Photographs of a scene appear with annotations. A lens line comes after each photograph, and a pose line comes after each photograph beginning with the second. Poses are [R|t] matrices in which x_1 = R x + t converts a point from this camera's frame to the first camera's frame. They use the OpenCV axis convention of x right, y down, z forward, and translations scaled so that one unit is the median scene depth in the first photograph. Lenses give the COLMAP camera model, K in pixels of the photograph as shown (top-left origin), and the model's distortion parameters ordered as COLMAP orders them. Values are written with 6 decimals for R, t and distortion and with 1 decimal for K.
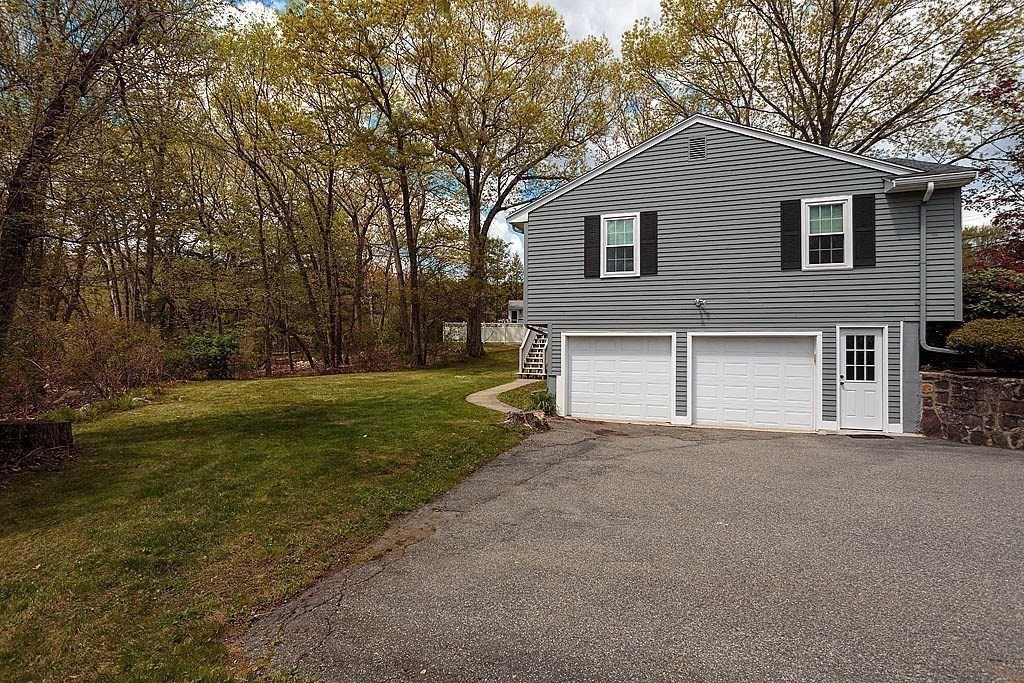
lens RADIAL K [[515.6, 0, 508.3], [0, 515.6, 340.9], [0, 0, 1]] dist [-0.022899, 0.003923]
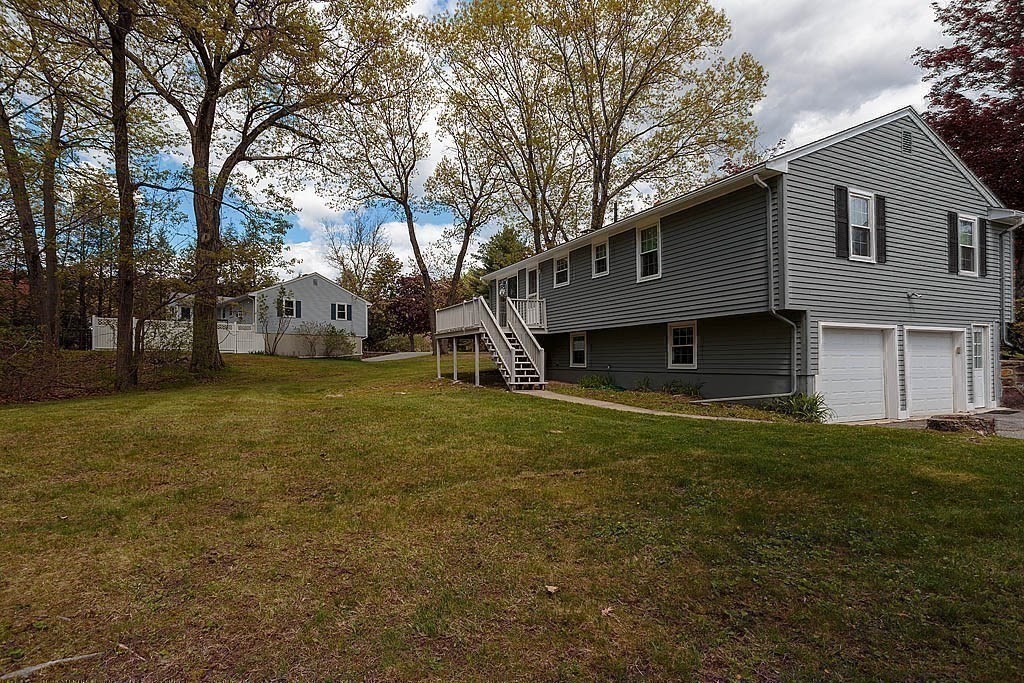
lens RADIAL K [[515.6, 0, 510.9], [0, 515.6, 348.3], [0, 0, 1]] dist [-0.022899, 0.003923]
pose [[0.691045, 0.005338, 0.722792, -0.856218], [0.001919, 0.999956, -0.009221, 0.033253], [-0.722809, 0.007759, 0.691004, 0.849230]]
